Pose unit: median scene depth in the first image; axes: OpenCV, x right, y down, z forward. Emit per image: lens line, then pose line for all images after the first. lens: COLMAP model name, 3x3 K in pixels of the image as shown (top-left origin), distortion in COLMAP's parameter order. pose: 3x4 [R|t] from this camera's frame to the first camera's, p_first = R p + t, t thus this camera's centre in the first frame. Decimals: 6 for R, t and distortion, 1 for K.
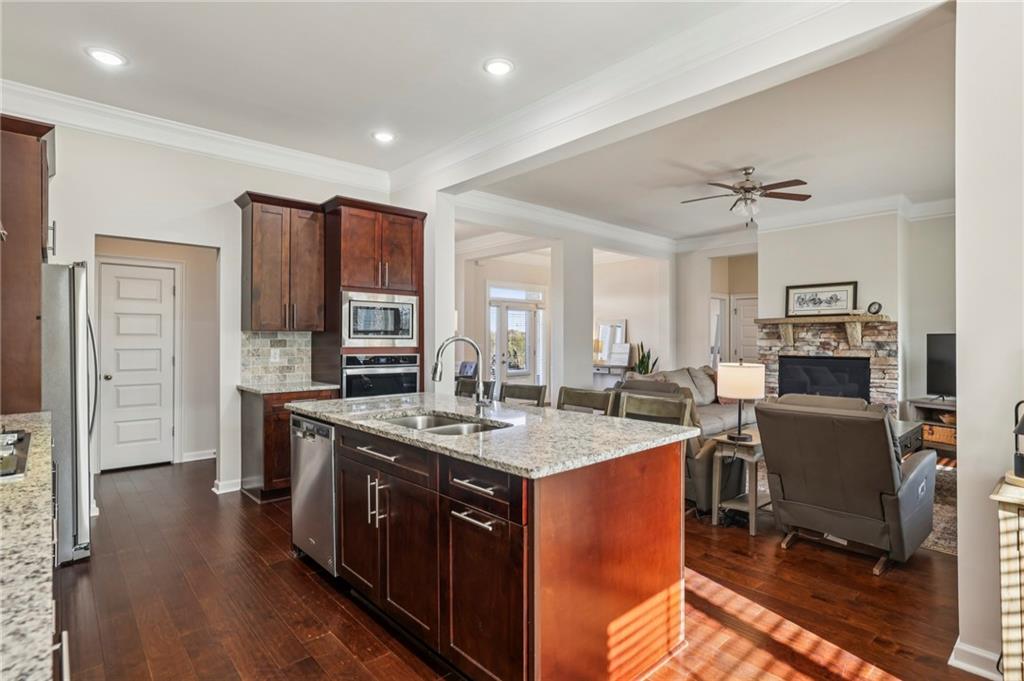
lens RADIAL K [[509.9, 0, 510.8], [0, 509.9, 343.6], [0, 0, 1]] dist [0.001030, 0.000067]
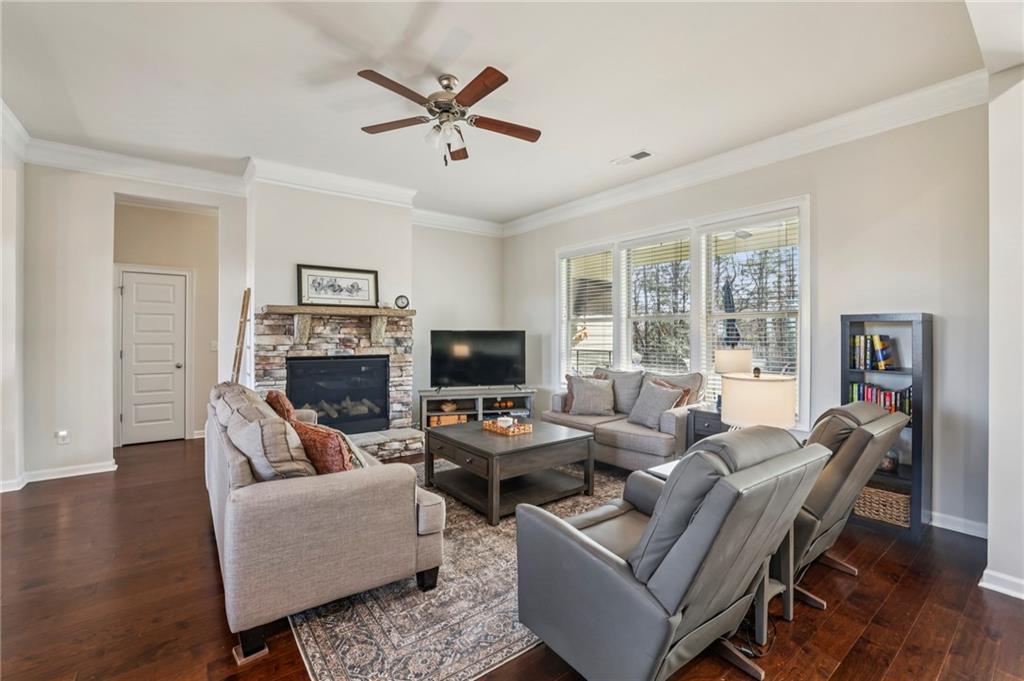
lens RADIAL K [[458.7, 0, 513.8], [0, 458.7, 333.6], [0, 0, 1]] dist [-0.008210, 0.007144]
pose [[0.107511, 0.000872, 0.994204, -0.095208], [0.004443, 0.999989, -0.001357, -0.008744], [-0.994194, 0.004564, 0.107506, 0.652130]]
